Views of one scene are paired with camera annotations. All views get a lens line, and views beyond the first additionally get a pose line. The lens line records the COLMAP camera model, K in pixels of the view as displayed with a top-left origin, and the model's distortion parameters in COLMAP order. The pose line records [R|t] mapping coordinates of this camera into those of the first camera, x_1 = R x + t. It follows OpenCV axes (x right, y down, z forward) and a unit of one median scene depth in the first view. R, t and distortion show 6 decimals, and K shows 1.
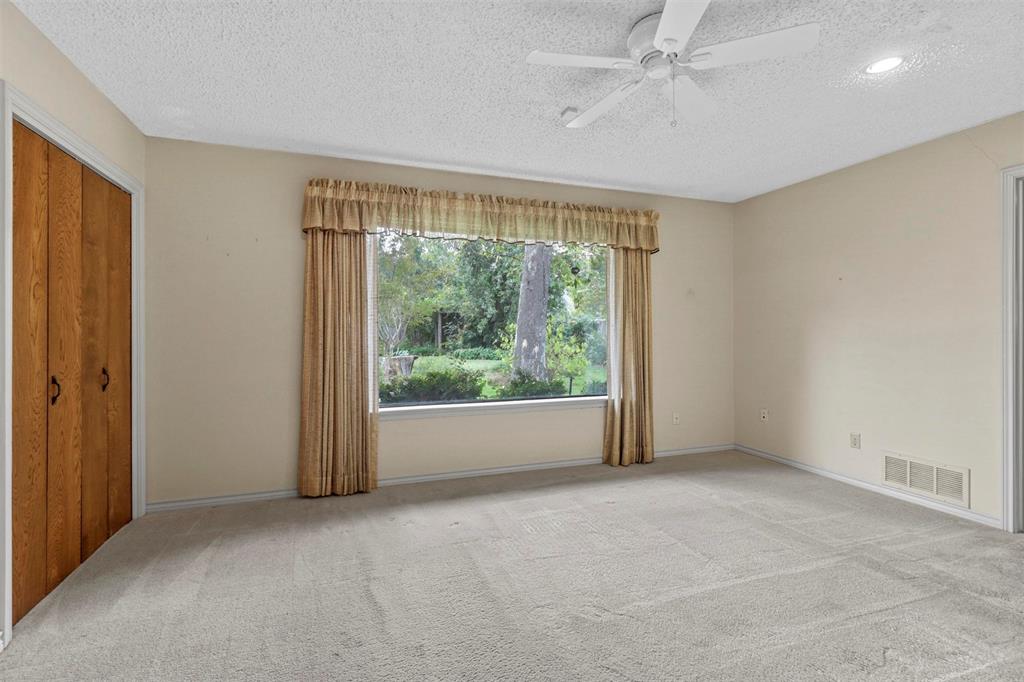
lens RADIAL K [[473.2, 0, 510.4], [0, 473.2, 330.0], [0, 0, 1]] dist [0.000779, 0.000051]
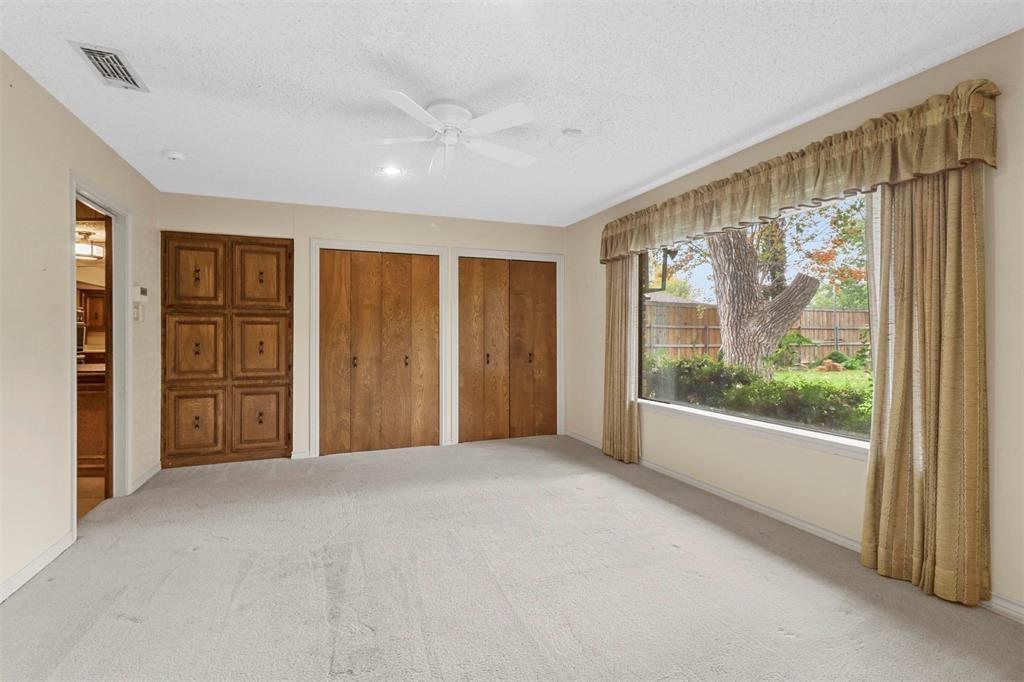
lens RADIAL K [[473.2, 0, 510.4], [0, 473.2, 330.0], [0, 0, 1]] dist [0.000779, 0.000051]
pose [[0.040204, -0.007950, -0.999160, 0.936038], [0.005795, 0.999953, -0.007723, -0.001017], [0.999175, -0.005480, 0.040248, 0.639455]]
